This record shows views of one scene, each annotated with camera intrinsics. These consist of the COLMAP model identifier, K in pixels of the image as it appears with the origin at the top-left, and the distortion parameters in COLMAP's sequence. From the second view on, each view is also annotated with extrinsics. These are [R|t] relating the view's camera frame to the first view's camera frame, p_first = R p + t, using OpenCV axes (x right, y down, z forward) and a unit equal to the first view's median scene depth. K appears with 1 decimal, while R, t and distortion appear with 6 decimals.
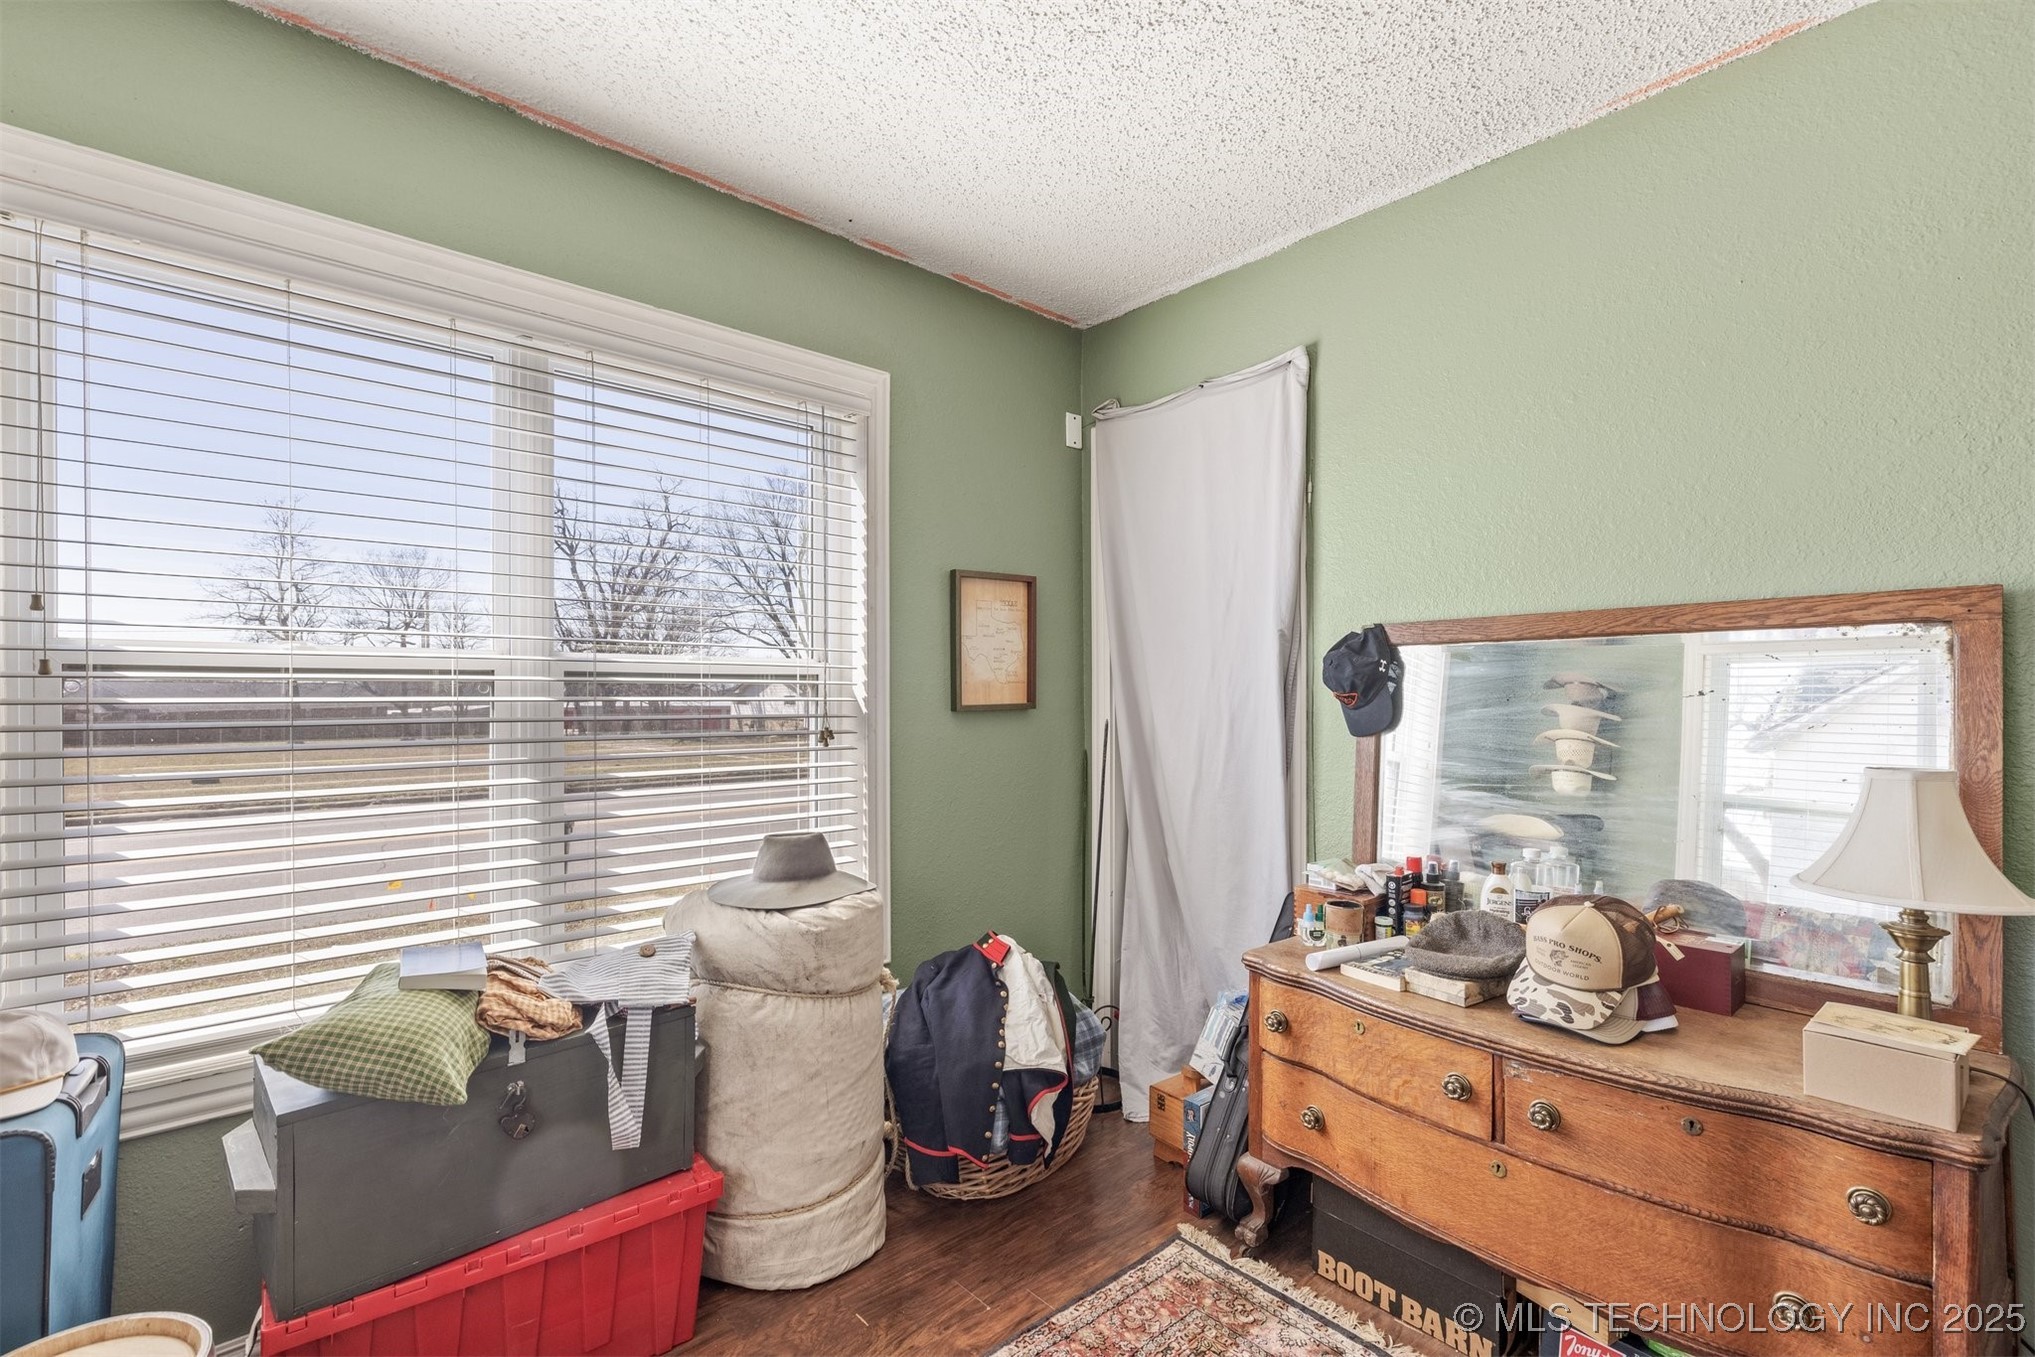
lens RADIAL K [[909.6, 0, 1016.7], [0, 909.6, 694.9], [0, 0, 1]] dist [0.004599, -0.001534]
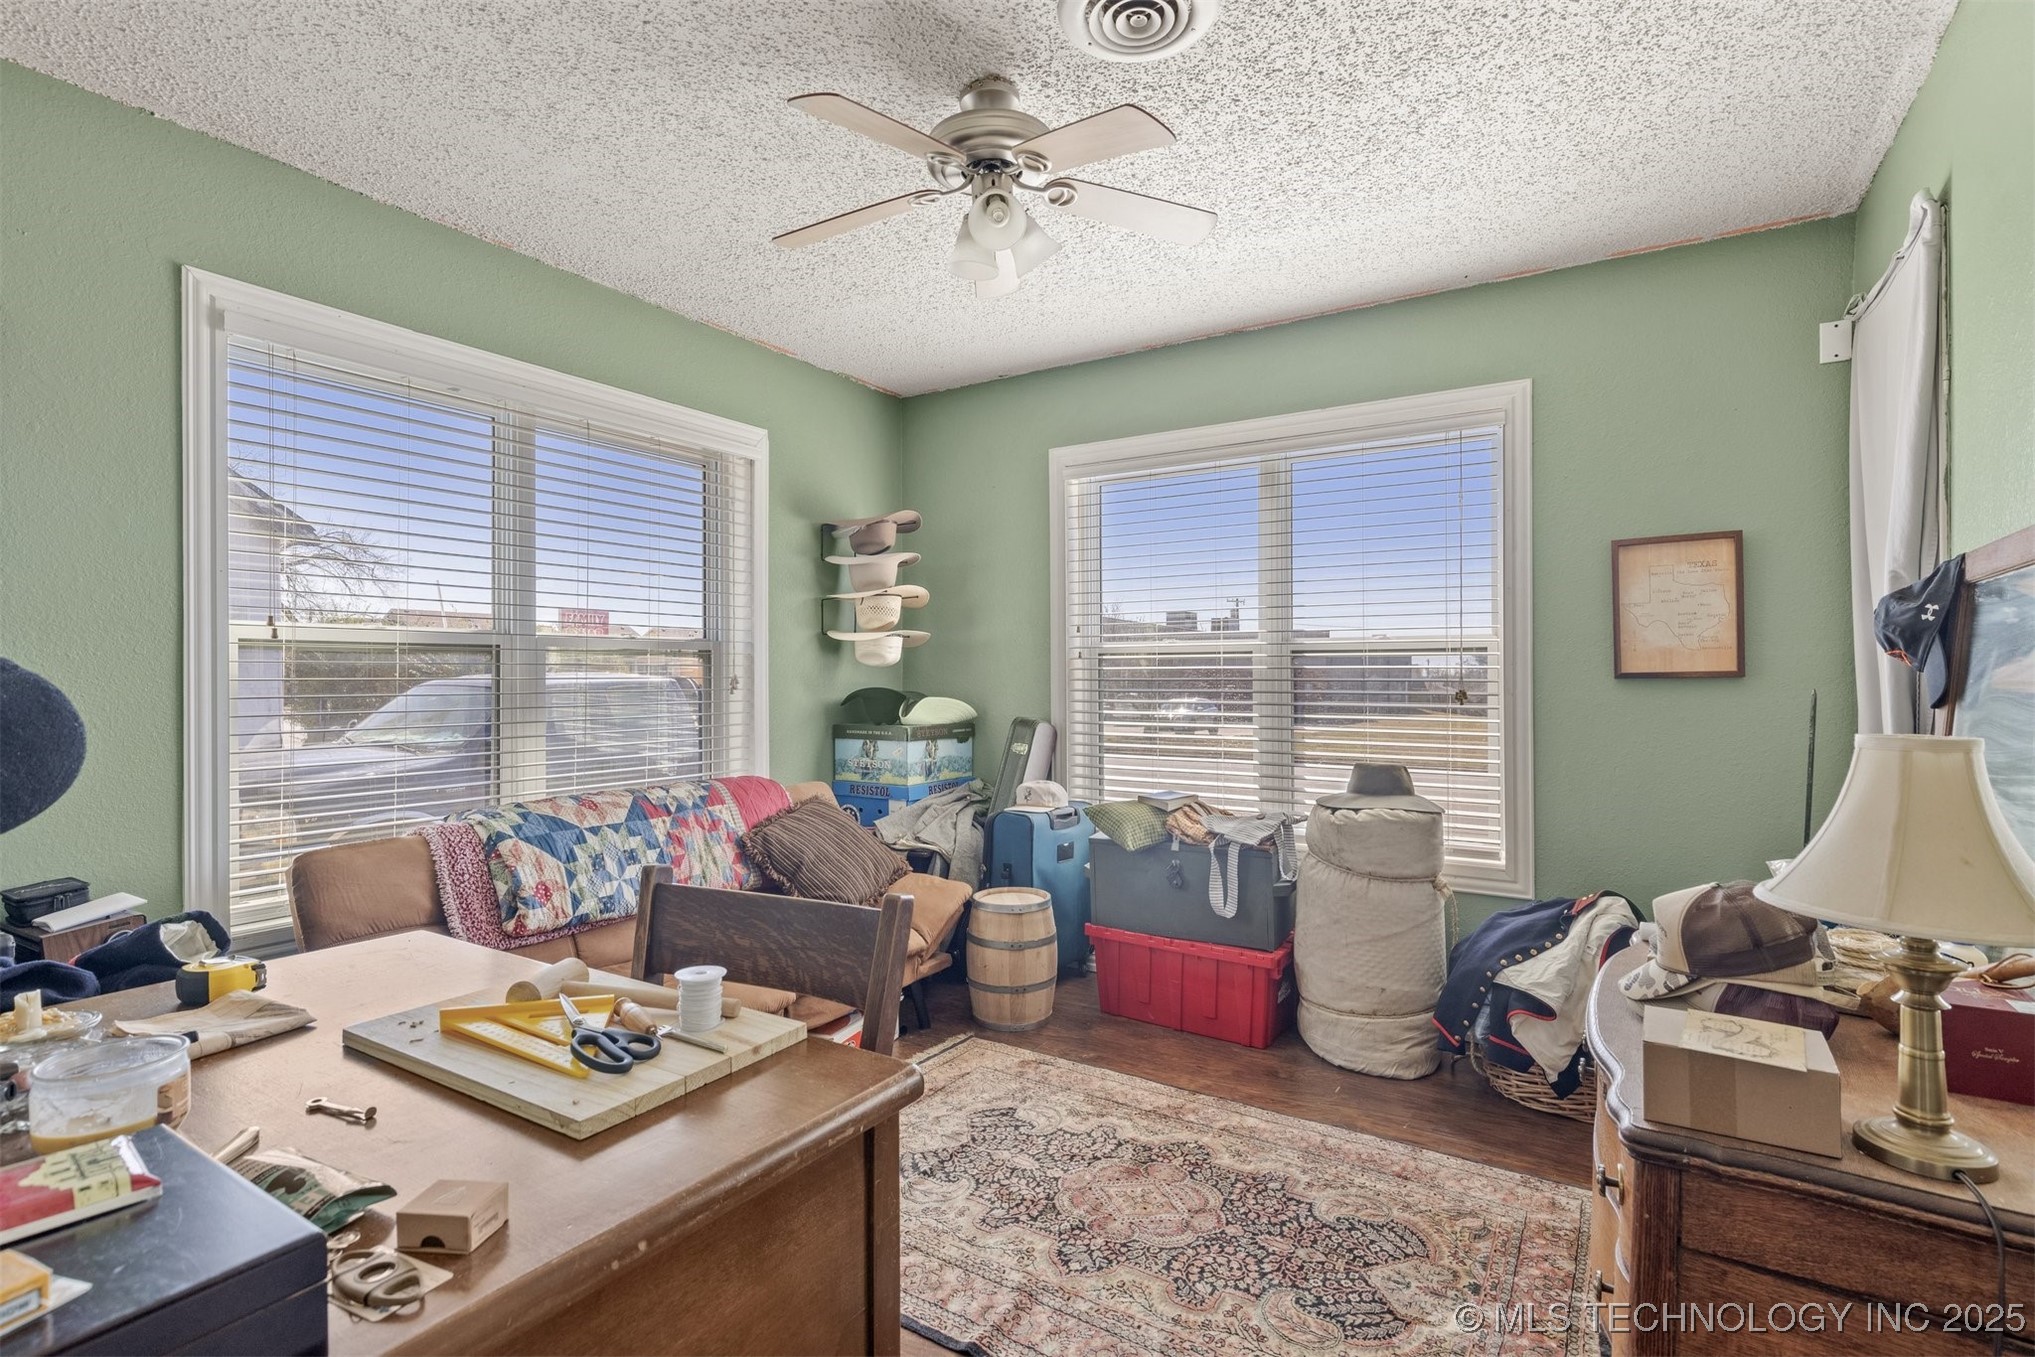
lens RADIAL K [[959.8, 0, 1012.2], [0, 959.8, 673.6], [0, 0, 1]] dist [-0.004229, -0.000367]
pose [[0.272127, -0.001710, -0.962260, 1.026152], [-0.000192, 0.999998, -0.001831, 0.019321], [0.962261, 0.000683, 0.272126, 0.070208]]
